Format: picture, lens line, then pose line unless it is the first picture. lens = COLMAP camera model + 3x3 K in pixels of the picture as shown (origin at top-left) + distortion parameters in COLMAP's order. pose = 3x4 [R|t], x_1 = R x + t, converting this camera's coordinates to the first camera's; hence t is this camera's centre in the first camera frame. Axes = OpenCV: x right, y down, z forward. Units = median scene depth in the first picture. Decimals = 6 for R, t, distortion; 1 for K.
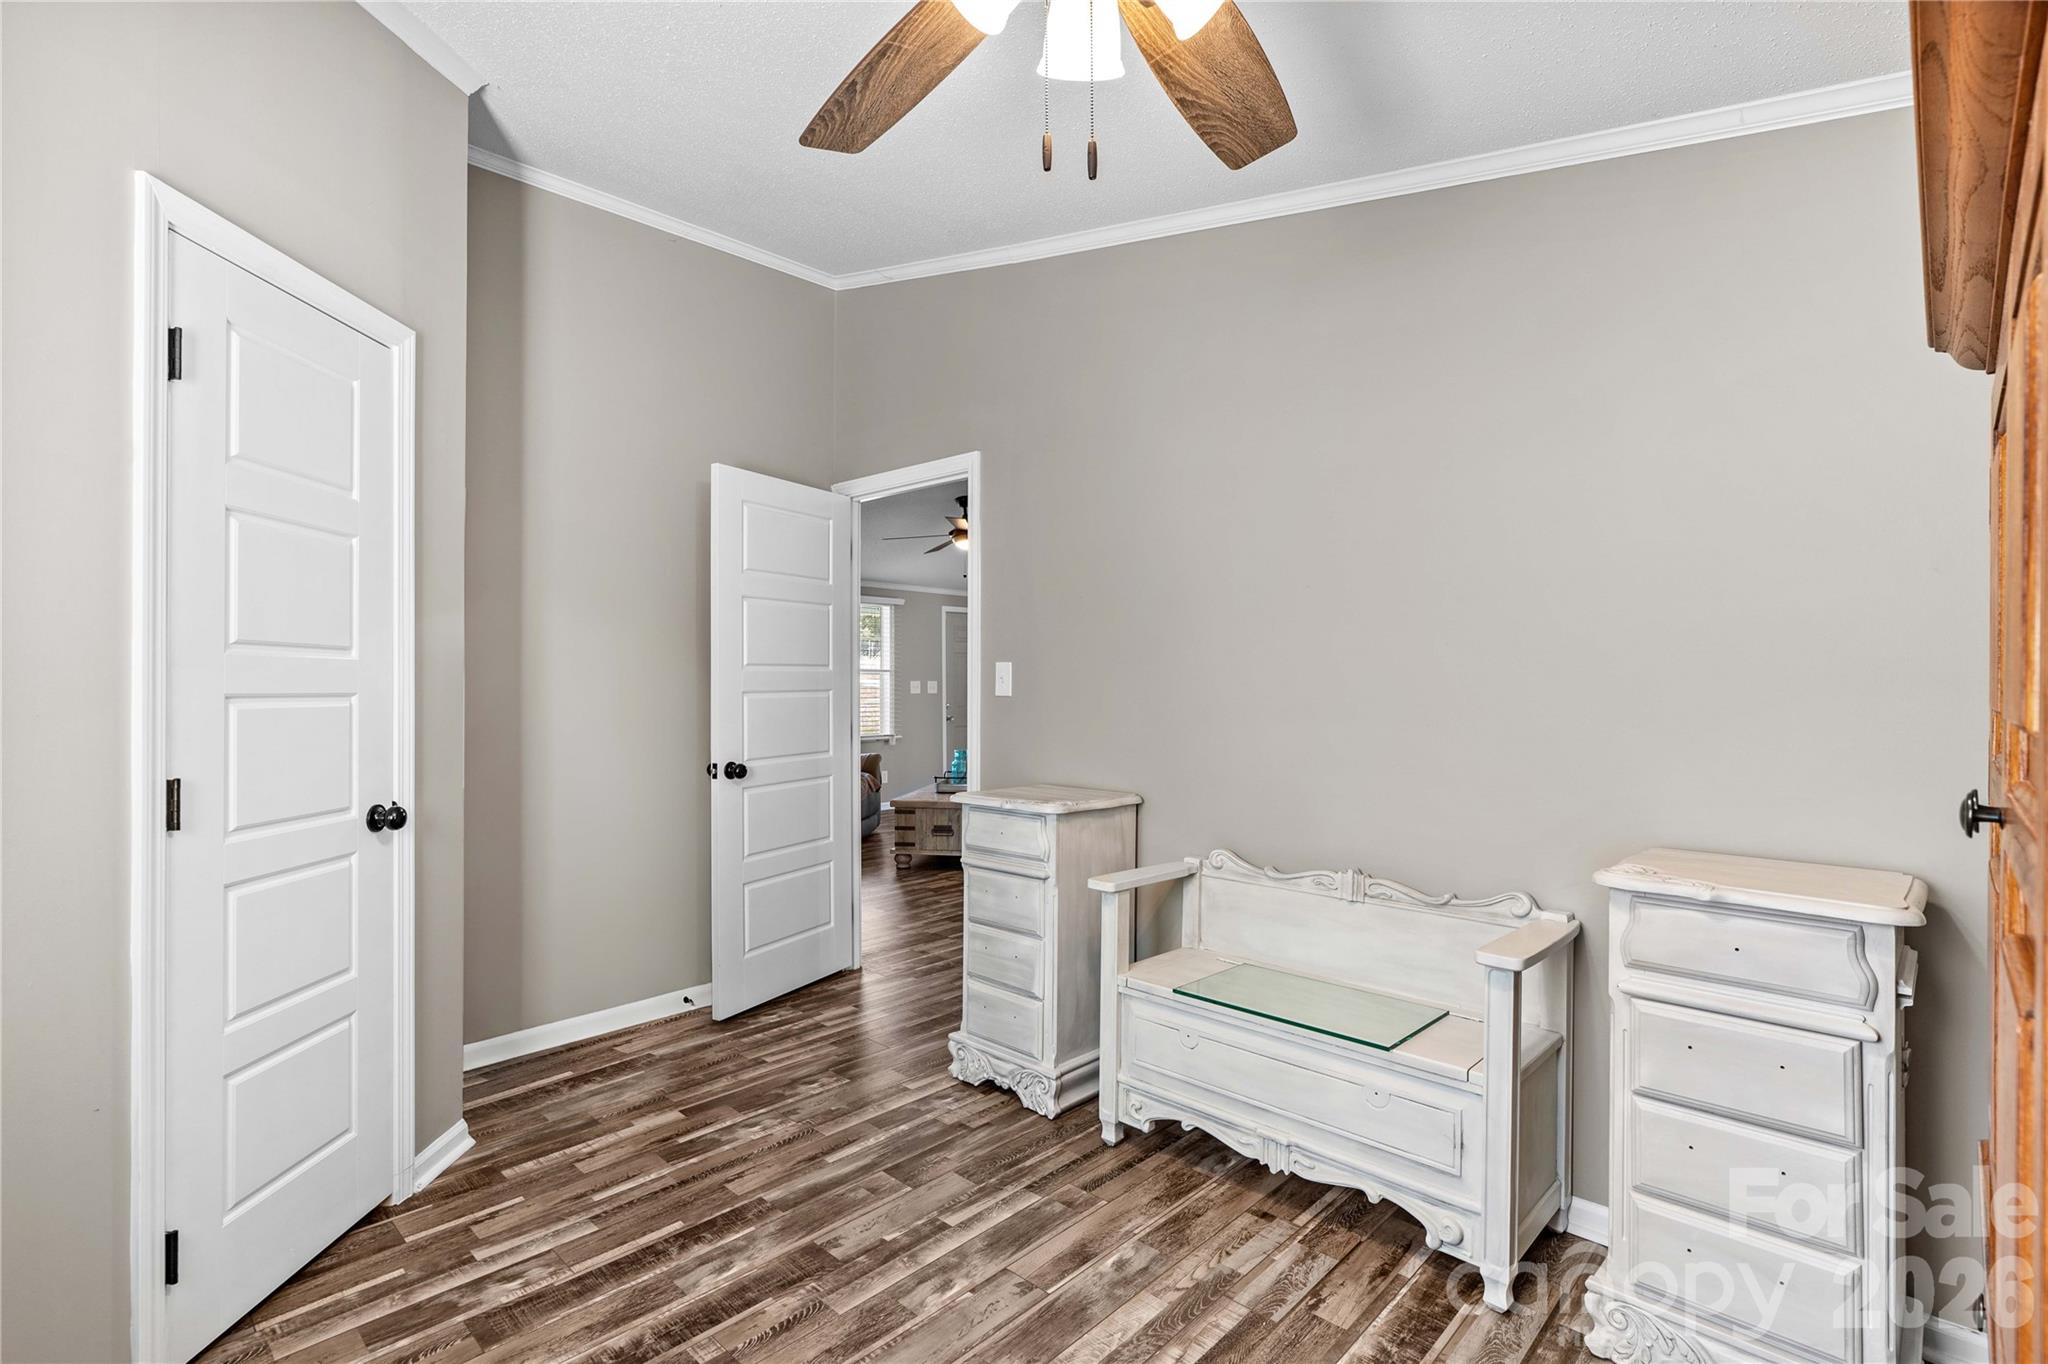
lens RADIAL K [[944.2, 0, 1029.5], [0, 944.2, 674.3], [0, 0, 1]] dist [-0.018960, 0.003805]
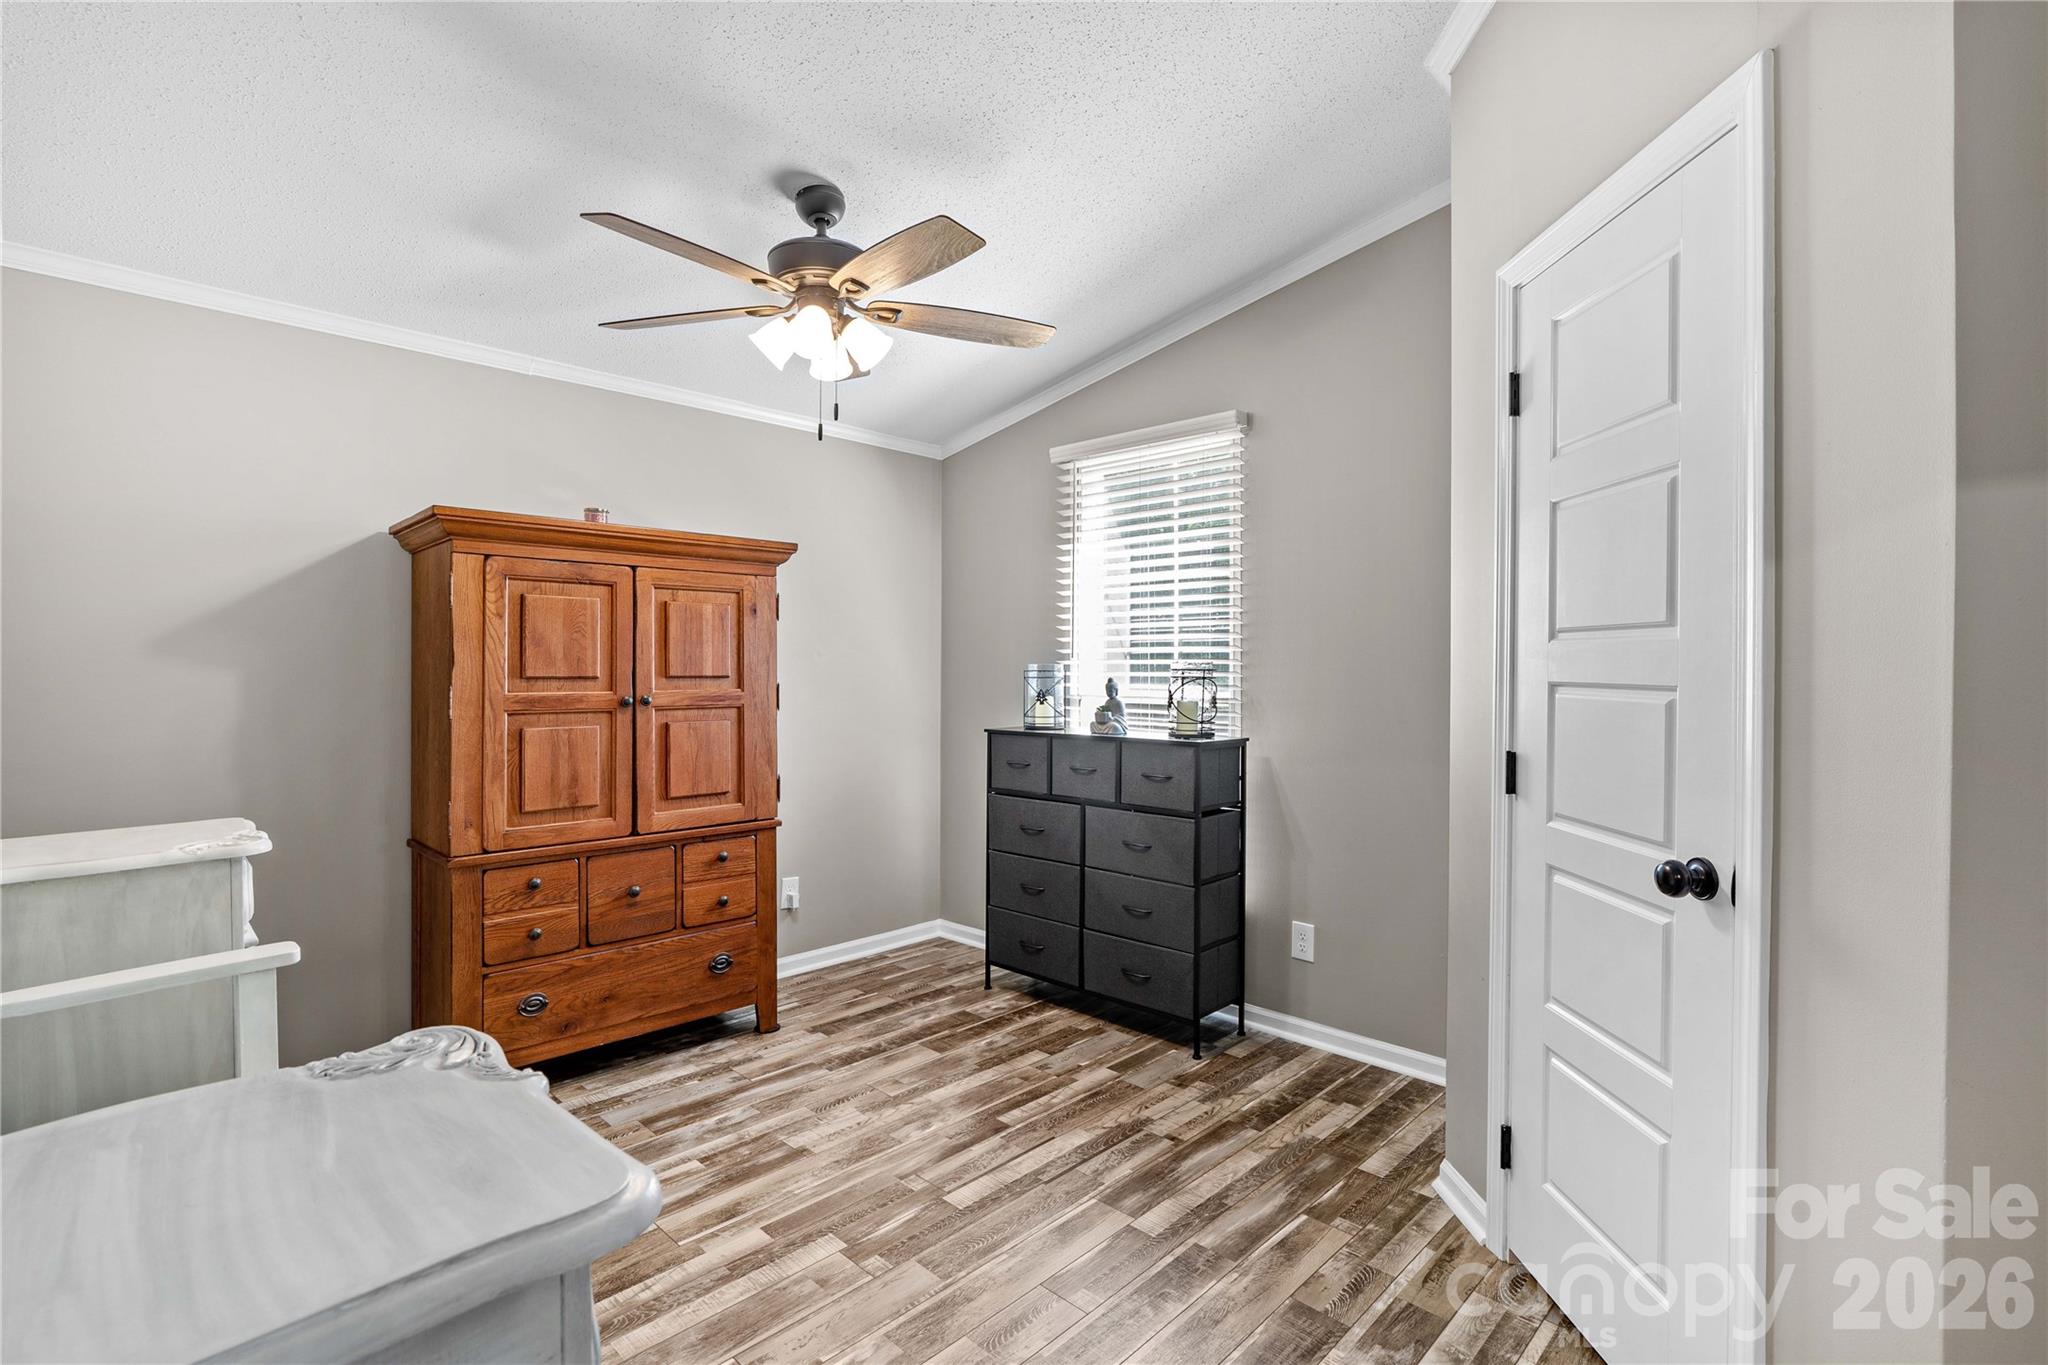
lens RADIAL K [[944.2, 0, 1019.2], [0, 944.2, 673.9], [0, 0, 1]] dist [-0.018960, 0.003805]
pose [[-0.999788, -0.004967, 0.019988, -0.277983], [-0.004947, 0.999987, 0.001024, 0.013714], [-0.019993, 0.000925, -0.999800, 1.979686]]
